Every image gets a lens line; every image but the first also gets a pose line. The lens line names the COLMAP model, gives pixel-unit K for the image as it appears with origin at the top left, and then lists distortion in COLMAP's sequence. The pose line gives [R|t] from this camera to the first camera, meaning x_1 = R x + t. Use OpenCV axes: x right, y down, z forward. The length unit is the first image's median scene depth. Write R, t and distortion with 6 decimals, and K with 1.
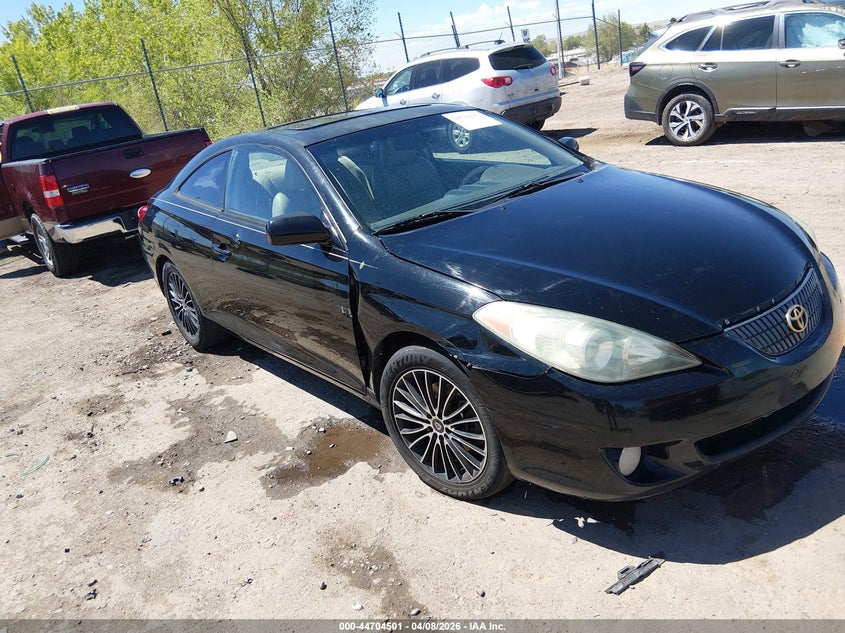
lens RADIAL K [[642.0, 0, 422.5], [0, 642.0, 316.5], [0, 0, 1]] dist [0.047713, -0.097534]
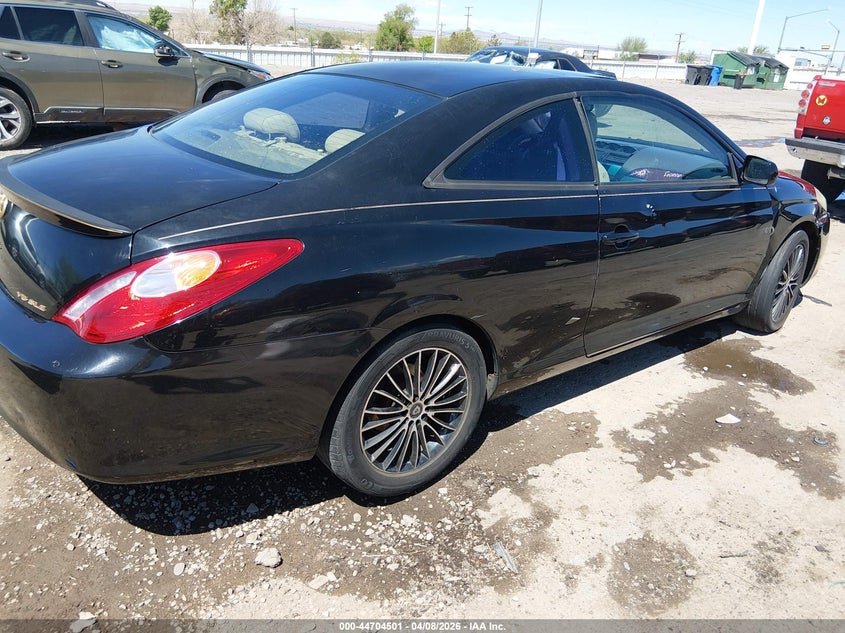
lens RADIAL K [[642.0, 0, 422.5], [0, 642.0, 316.5], [0, 0, 1]] dist [0.047713, -0.097534]
pose [[0.016208, -0.234837, 0.971900, -0.942432], [0.278555, 0.934605, 0.221180, -0.216750], [-0.960283, 0.267143, 0.080564, 1.065439]]
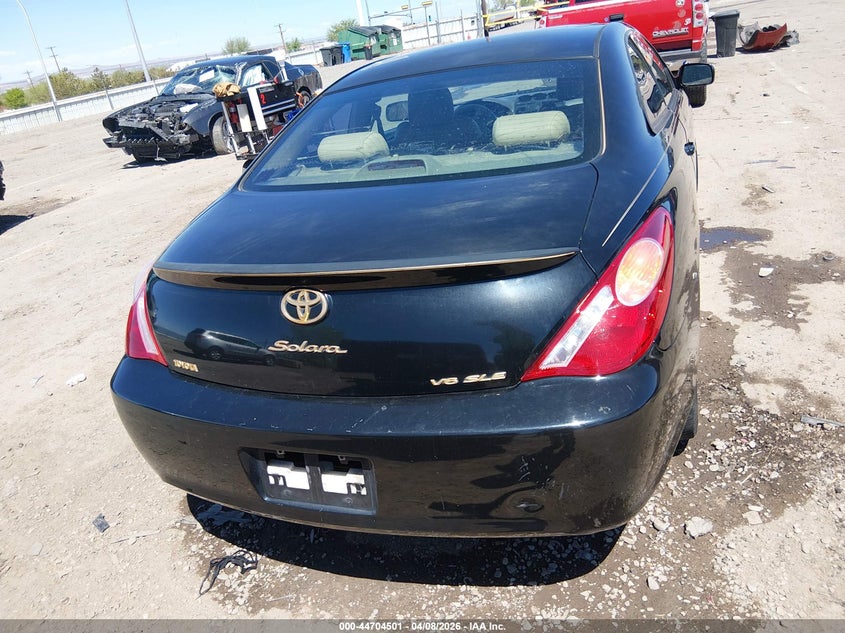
lens RADIAL K [[642.0, 0, 422.5], [0, 642.0, 316.5], [0, 0, 1]] dist [0.047713, -0.097534]
pose [[-0.469046, -0.133937, 0.872958, -0.814102], [0.506017, 0.769353, 0.389927, -0.389900], [-0.723839, 0.624626, -0.293088, 1.467924]]
